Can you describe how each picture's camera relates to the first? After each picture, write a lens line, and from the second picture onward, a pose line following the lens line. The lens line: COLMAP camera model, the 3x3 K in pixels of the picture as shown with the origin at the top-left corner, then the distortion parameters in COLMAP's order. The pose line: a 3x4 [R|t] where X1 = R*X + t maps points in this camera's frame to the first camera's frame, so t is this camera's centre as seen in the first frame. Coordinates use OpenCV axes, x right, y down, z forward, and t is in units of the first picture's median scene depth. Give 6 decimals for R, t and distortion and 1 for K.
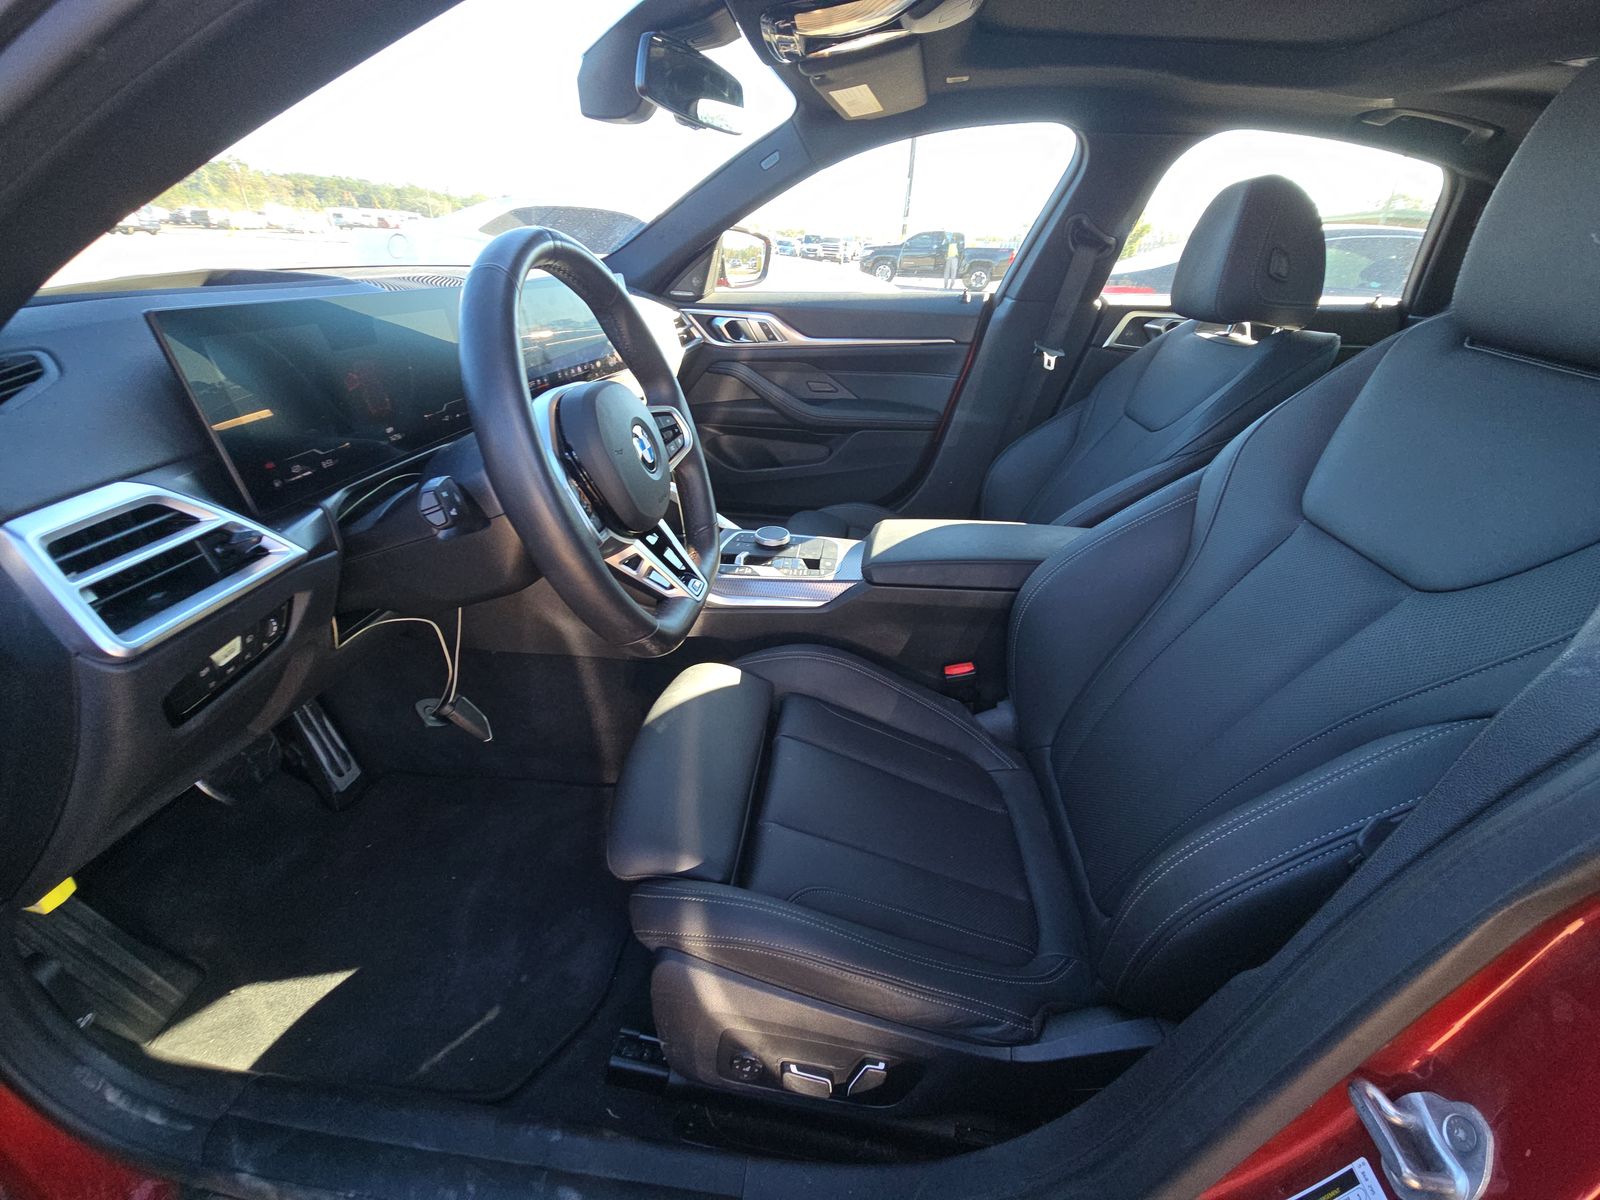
lens RADIAL K [[651.2, 0, 793.7], [0, 651.2, 599.0], [0, 0, 1]] dist [0.007446, -0.006463]
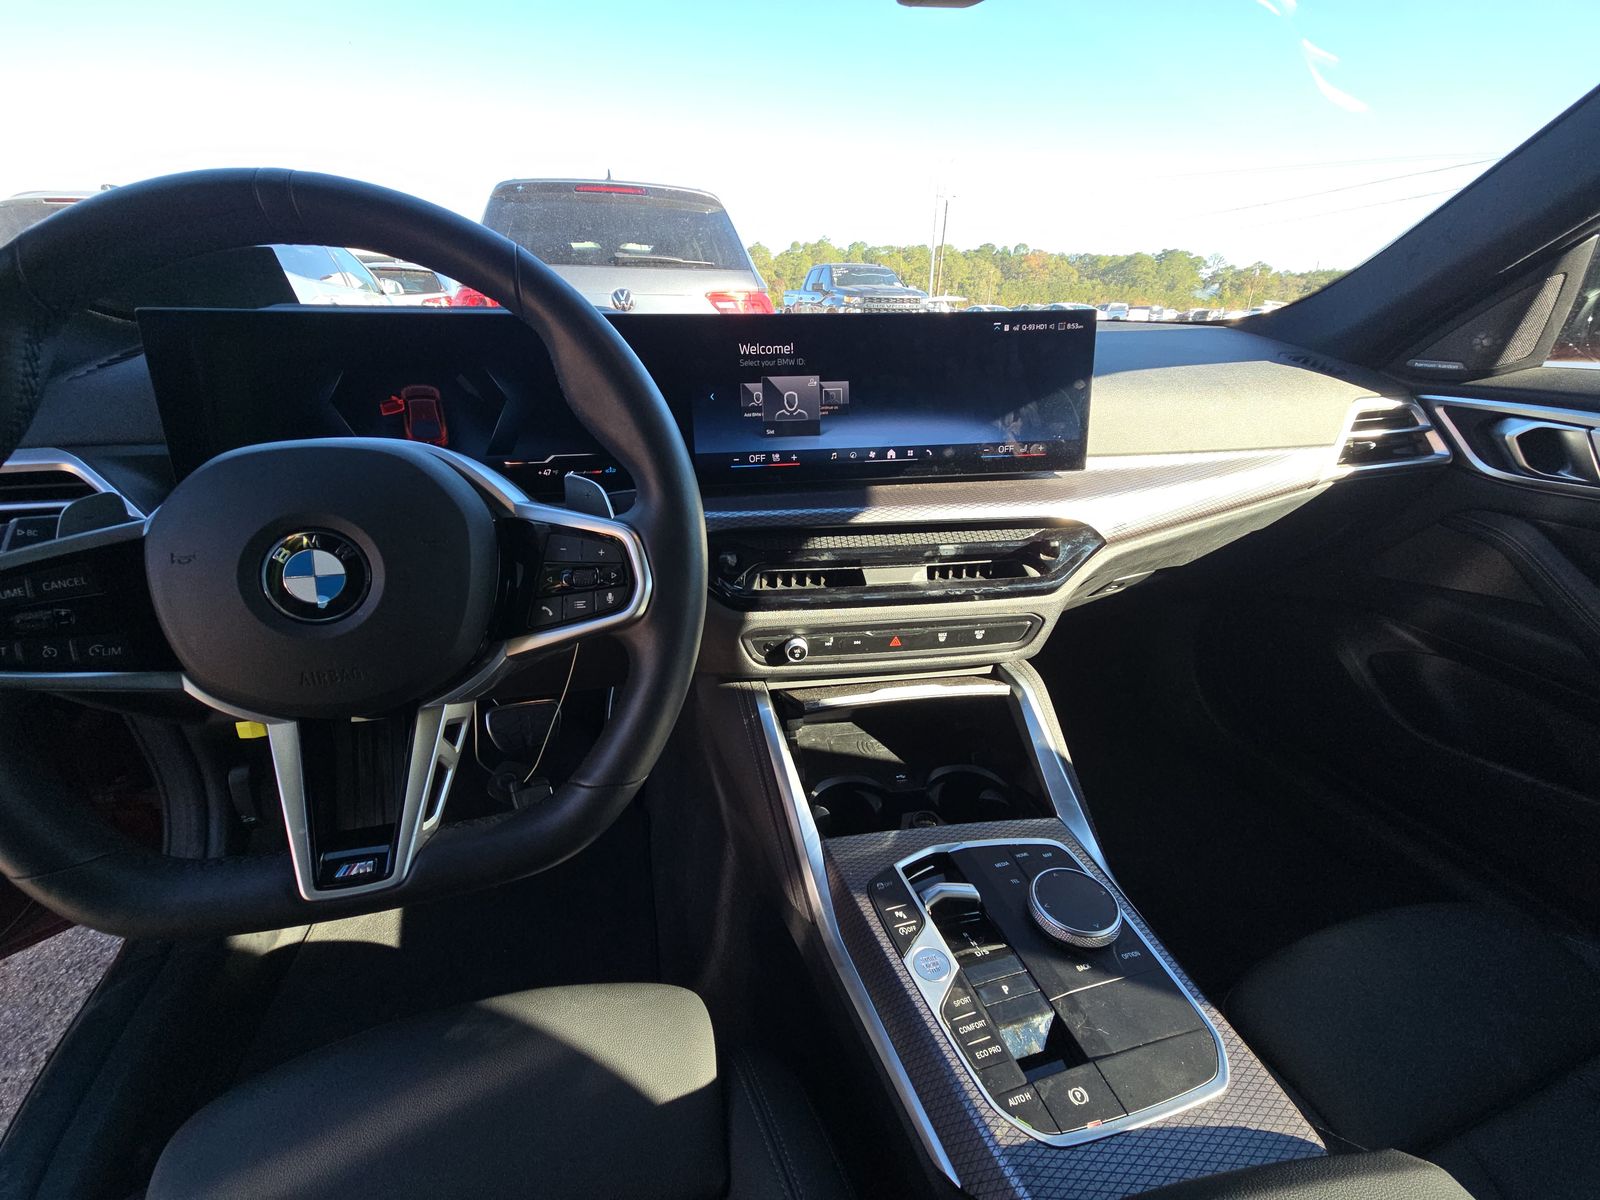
lens RADIAL K [[651.2, 0, 796.0], [0, 651.2, 596.7], [0, 0, 1]] dist [0.007446, -0.006463]
pose [[0.364961, 0.339175, -0.867043, 0.133651], [-0.440776, 0.883246, 0.159979, -0.177662], [0.820073, 0.323786, 0.471851, 0.423510]]
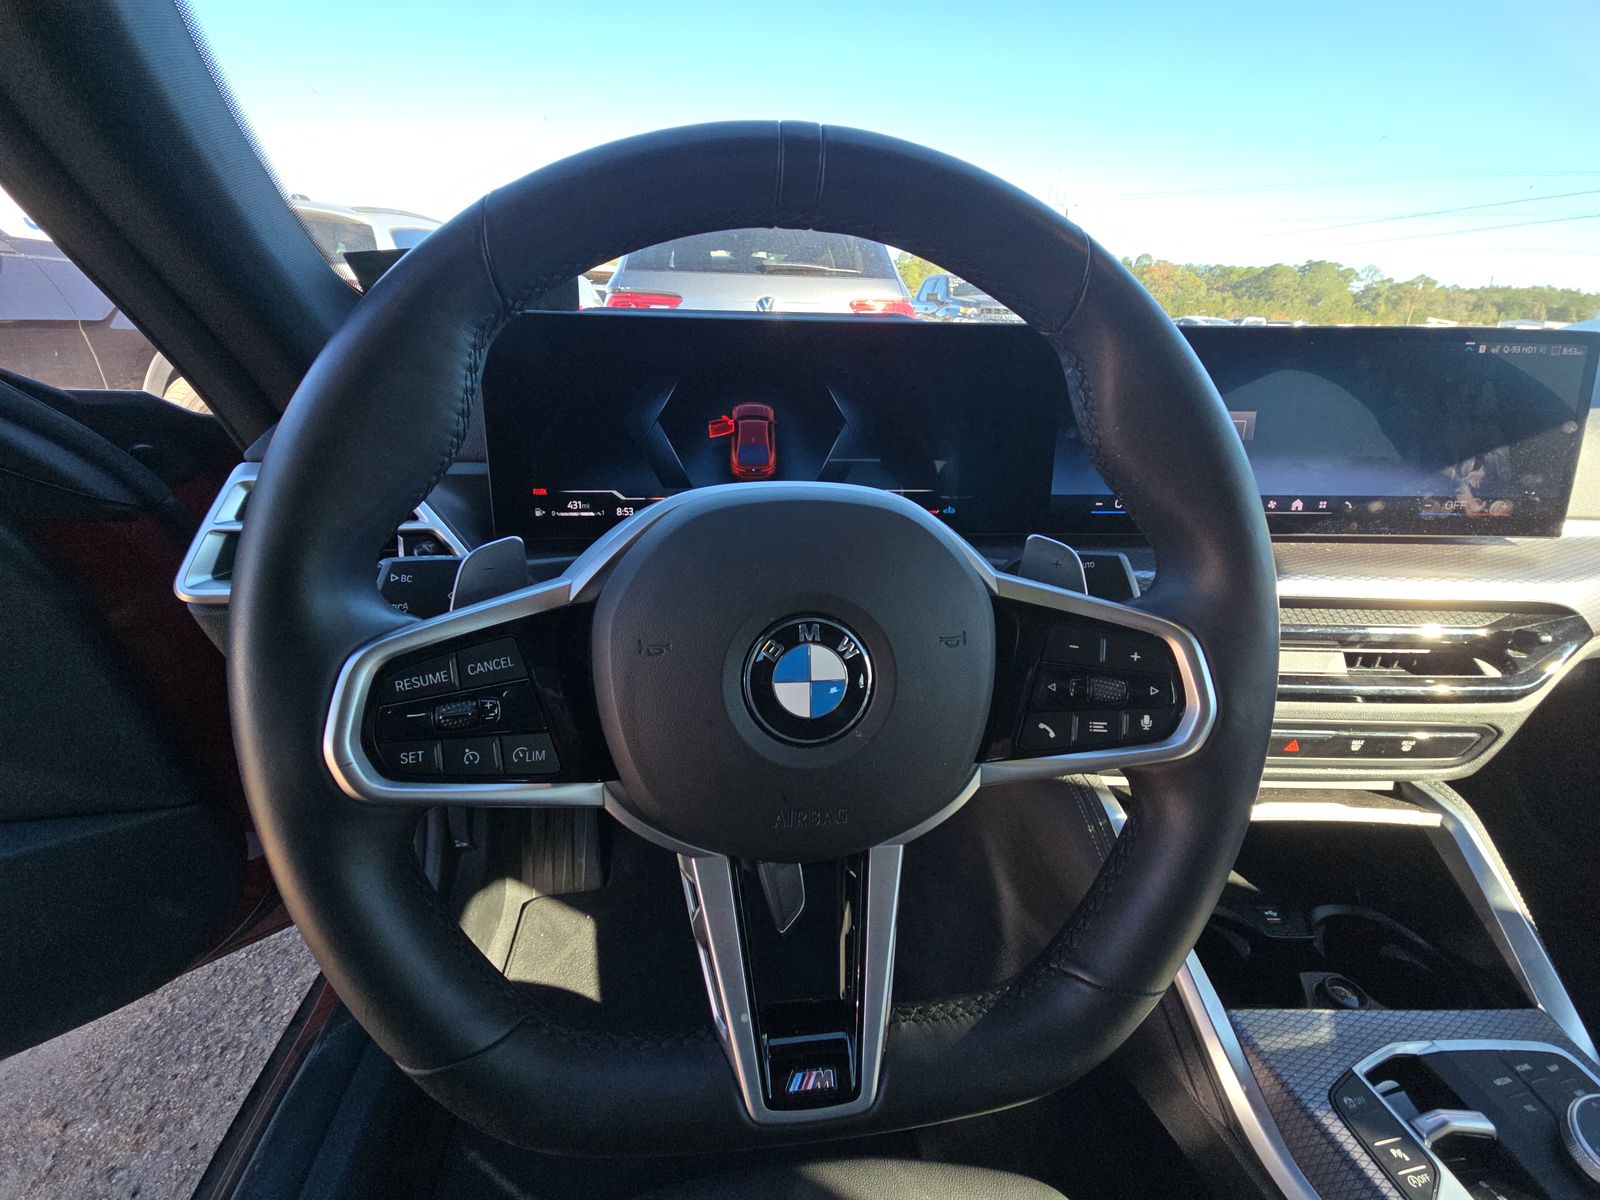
lens RADIAL K [[651.2, 0, 789.9], [0, 651.2, 594.7], [0, 0, 1]] dist [0.007446, -0.006463]
pose [[0.231154, 0.346403, -0.909160, 0.028053], [-0.476869, 0.854861, 0.204471, -0.129936], [0.848035, 0.386286, 0.362794, 0.331853]]
